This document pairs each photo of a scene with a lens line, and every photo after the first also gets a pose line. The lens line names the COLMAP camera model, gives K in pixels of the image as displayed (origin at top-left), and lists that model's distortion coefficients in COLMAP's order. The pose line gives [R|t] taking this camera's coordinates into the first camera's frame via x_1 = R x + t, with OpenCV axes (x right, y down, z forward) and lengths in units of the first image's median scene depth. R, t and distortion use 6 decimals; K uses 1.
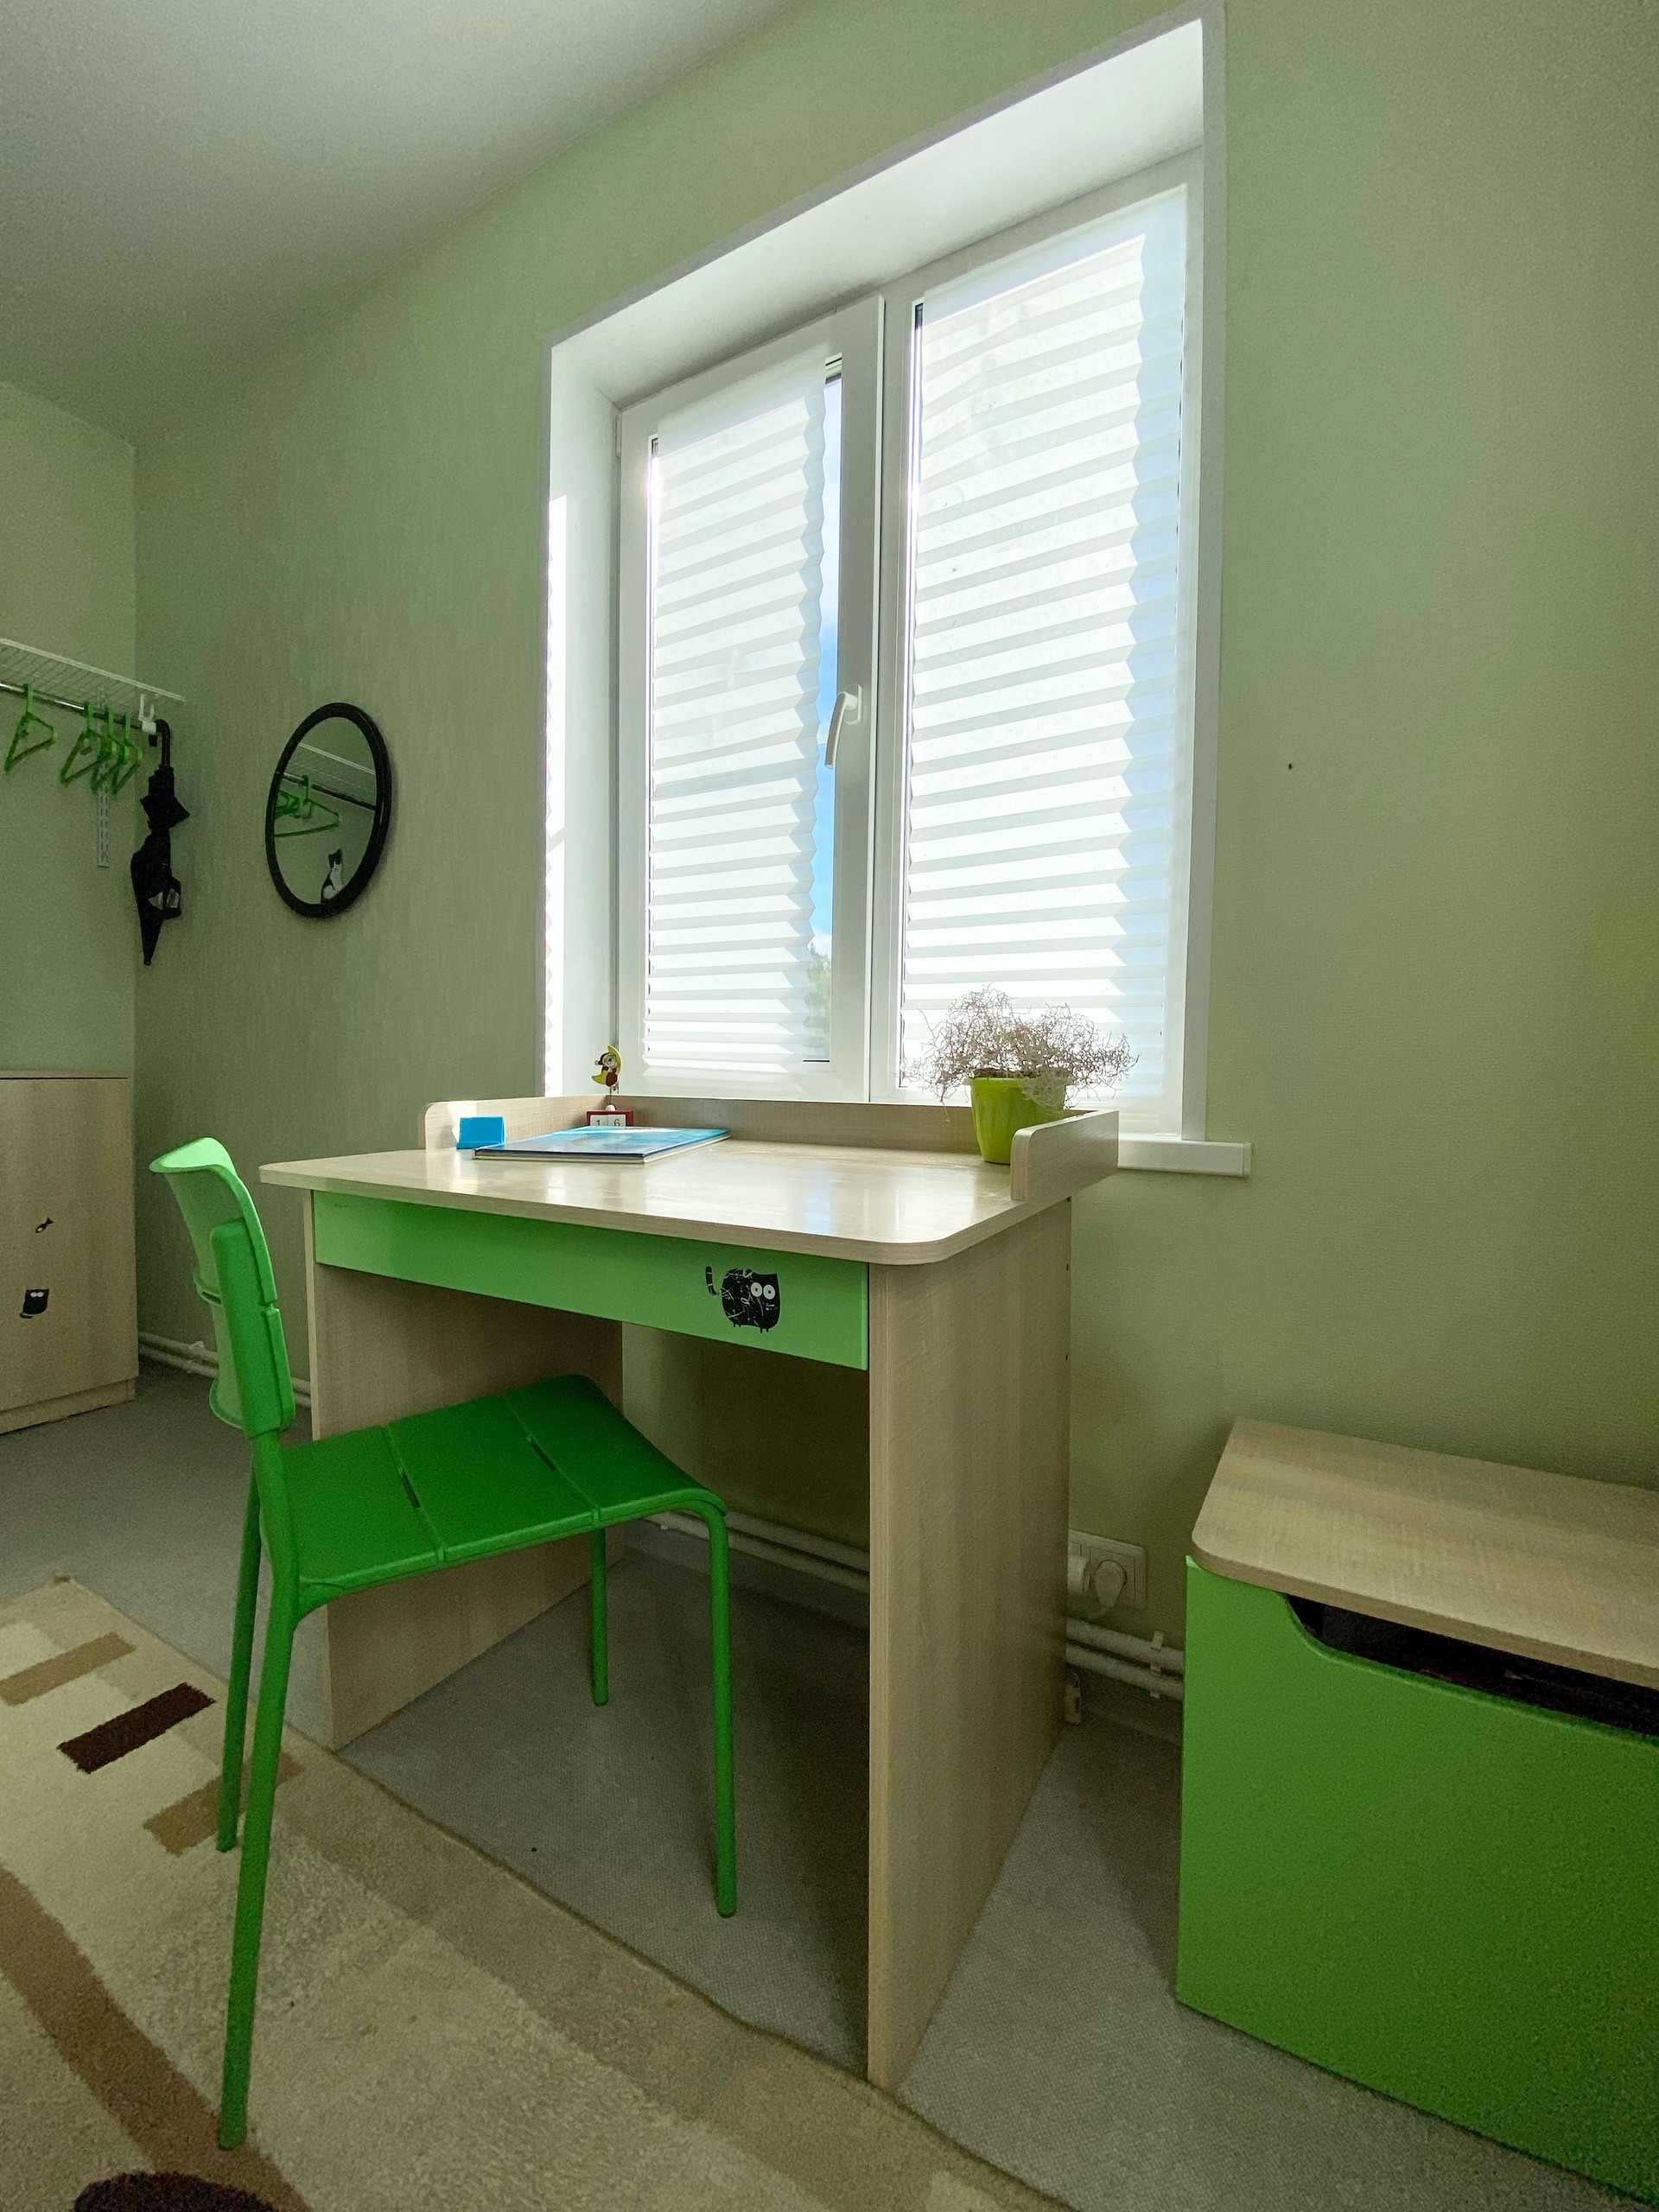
lens RADIAL K [[915.1, 0, 829.5], [0, 915.1, 1106.0], [0, 0, 1]] dist [-0.000819, -0.000106]
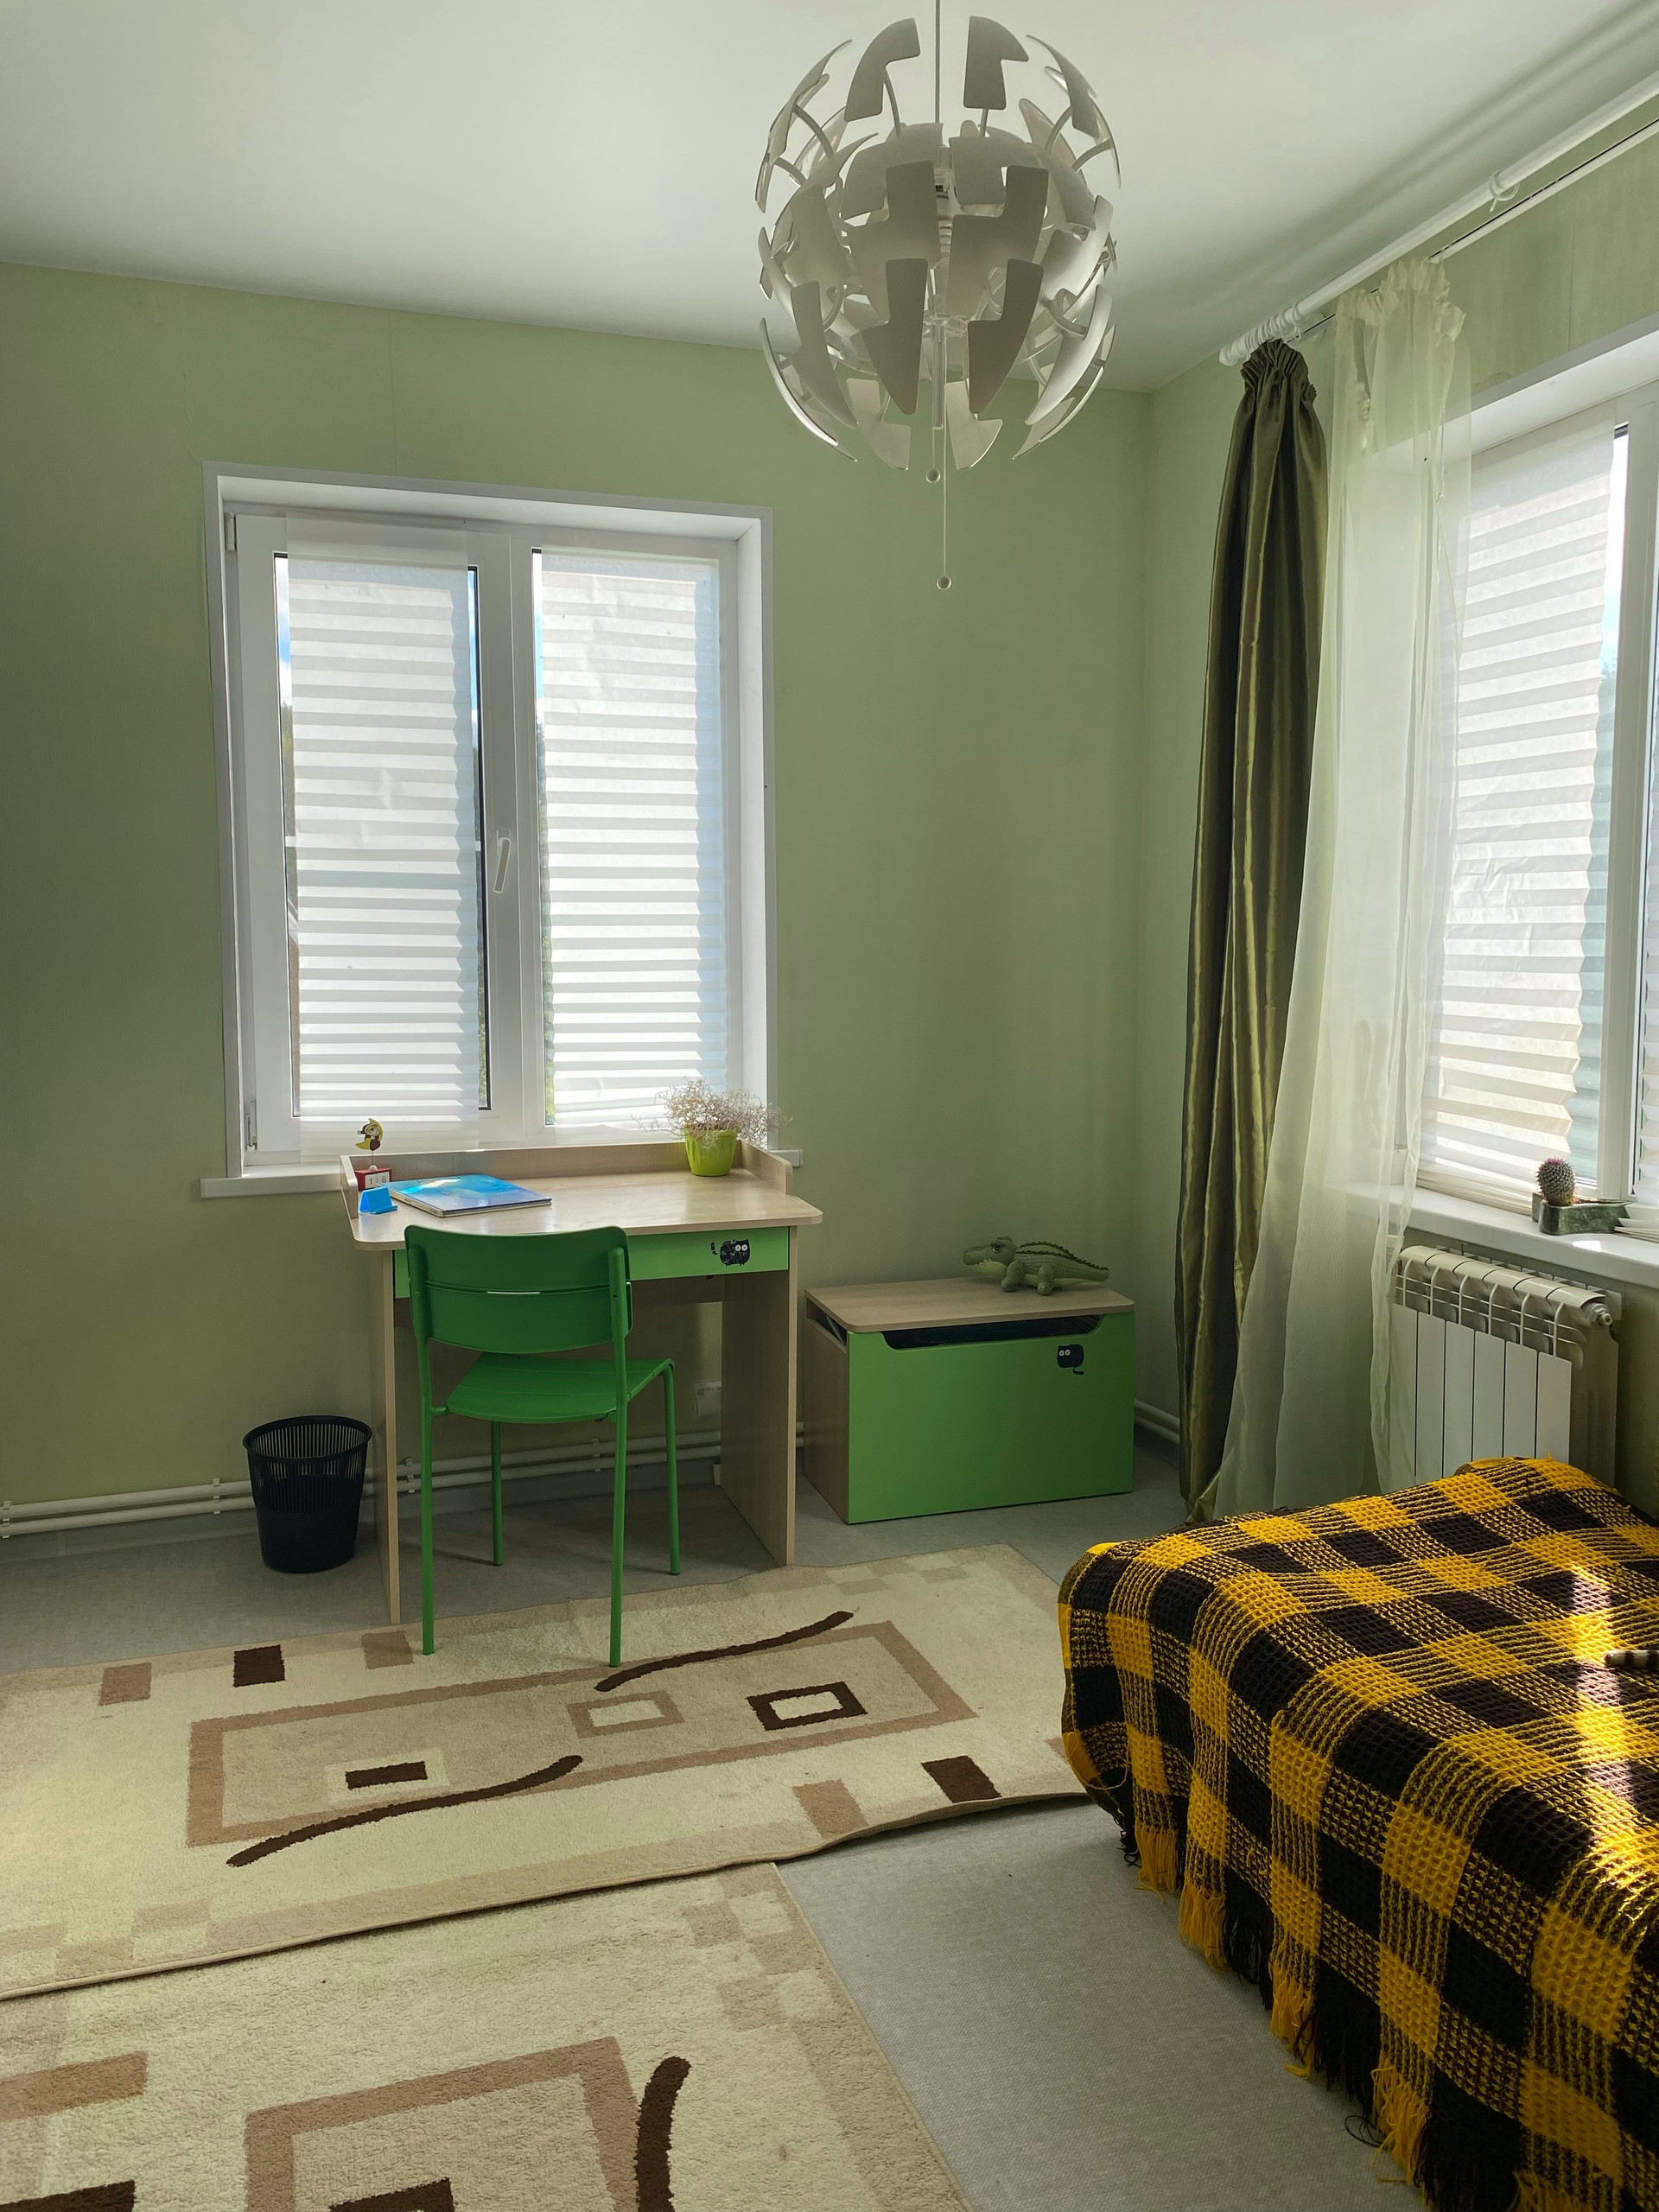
lens RADIAL K [[1631.8, 0, 829.5], [0, 1631.8, 1106.0], [0, 0, 1]] dist [0.024197, -0.037067]
pose [[0.650807, -0.101571, 0.752419, -1.622260], [0.035718, 0.994010, 0.103289, -0.311134], [-0.758403, -0.040346, 0.650536, -1.001138]]
